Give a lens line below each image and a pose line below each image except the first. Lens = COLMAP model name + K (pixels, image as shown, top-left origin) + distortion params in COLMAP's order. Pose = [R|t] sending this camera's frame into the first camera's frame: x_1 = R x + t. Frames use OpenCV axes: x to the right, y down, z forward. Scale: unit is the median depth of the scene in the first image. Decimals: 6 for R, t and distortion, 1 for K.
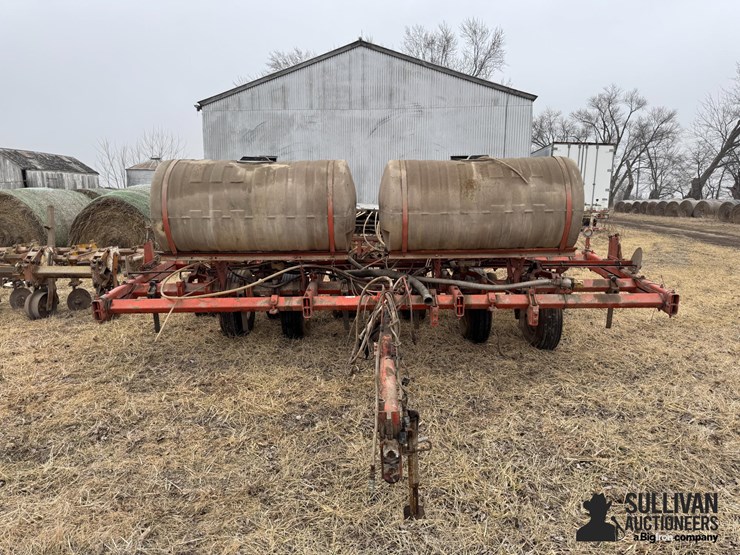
lens RADIAL K [[513.9, 0, 370.0], [0, 513.9, 277.5], [0, 0, 1]] dist [0.115793, -0.171739]
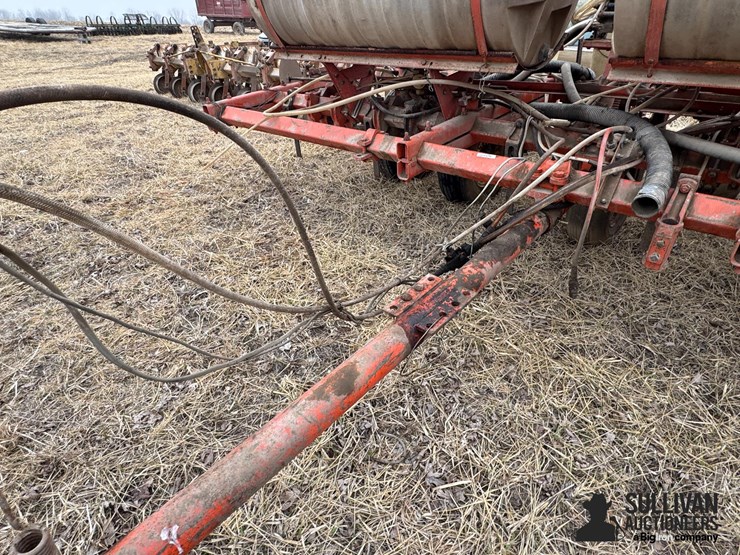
lens RADIAL K [[423.0, 0, 364.4], [0, 423.0, 276.1], [0, 0, 1]] dist [-0.003480, 0.001551]
pose [[0.741364, 0.345592, -0.575279, 0.147000], [-0.110672, 0.908435, 0.403109, -0.007788], [0.661915, -0.235183, 0.711729, 0.597829]]
